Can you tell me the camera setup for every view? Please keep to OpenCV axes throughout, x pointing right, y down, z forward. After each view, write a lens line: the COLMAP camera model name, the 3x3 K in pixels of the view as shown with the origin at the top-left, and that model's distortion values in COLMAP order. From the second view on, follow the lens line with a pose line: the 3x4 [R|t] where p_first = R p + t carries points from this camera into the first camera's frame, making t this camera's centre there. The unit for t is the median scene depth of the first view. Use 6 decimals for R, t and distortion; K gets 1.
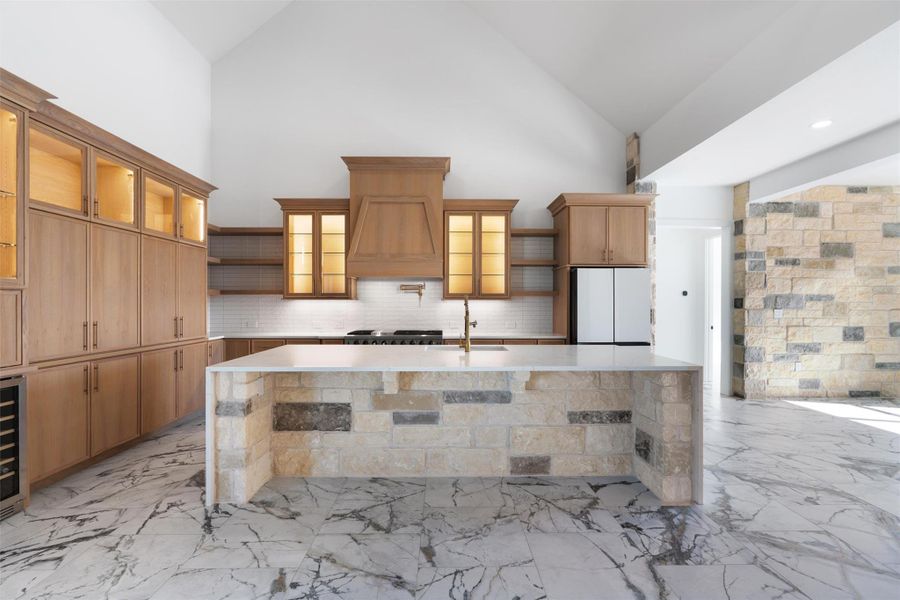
lens RADIAL K [[403.5, 0, 450.4], [0, 403.5, 303.2], [0, 0, 1]] dist [-0.015298, 0.006549]
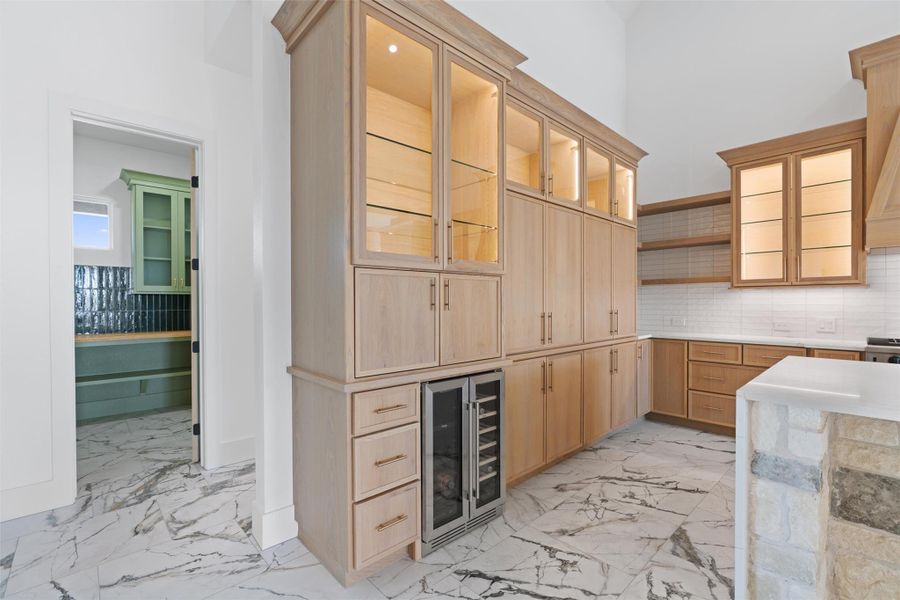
lens RADIAL K [[403.5, 0, 451.0], [0, 403.5, 302.5], [0, 0, 1]] dist [-0.015298, 0.006549]
pose [[0.673466, 0.000476, -0.739218, -0.277062], [0.001039, 0.999998, 0.001591, 0.016125], [0.739218, -0.001839, 0.673464, 0.173421]]
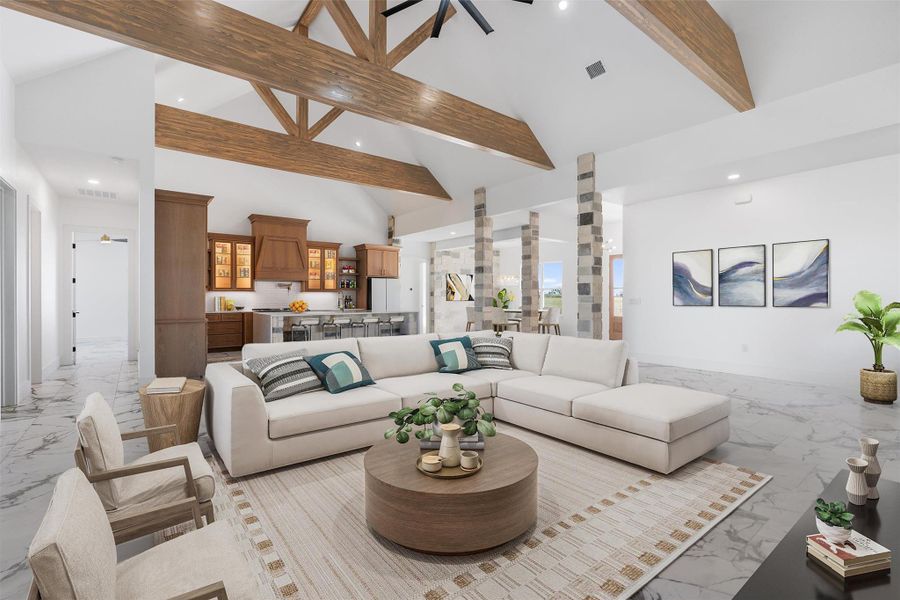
lens RADIAL K [[403.5, 0, 449.1], [0, 403.5, 297.9], [0, 0, 1]] dist [-0.015298, 0.006549]
pose [[0.800326, -0.004197, 0.599550, -0.792109], [0.002512, 0.999990, 0.003647, 0.018933], [-0.599559, -0.001413, 0.800329, -1.222815]]
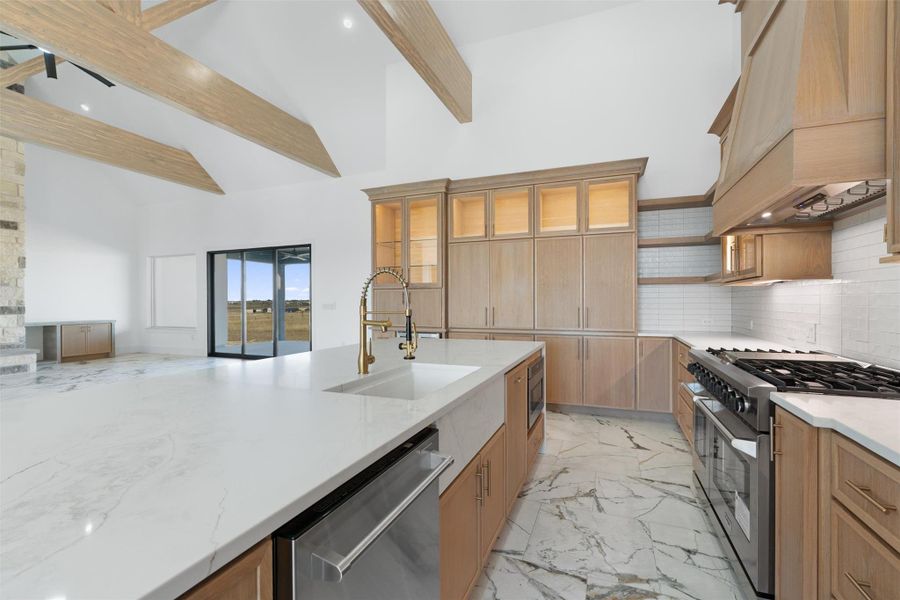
lens RADIAL K [[403.5, 0, 452.6], [0, 403.5, 301.6], [0, 0, 1]] dist [-0.015298, 0.006549]
pose [[-0.391759, -0.001458, -0.920067, 0.401630], [0.000783, 0.999998, -0.001918, 0.020804], [0.920067, -0.001472, -0.391758, 1.075349]]
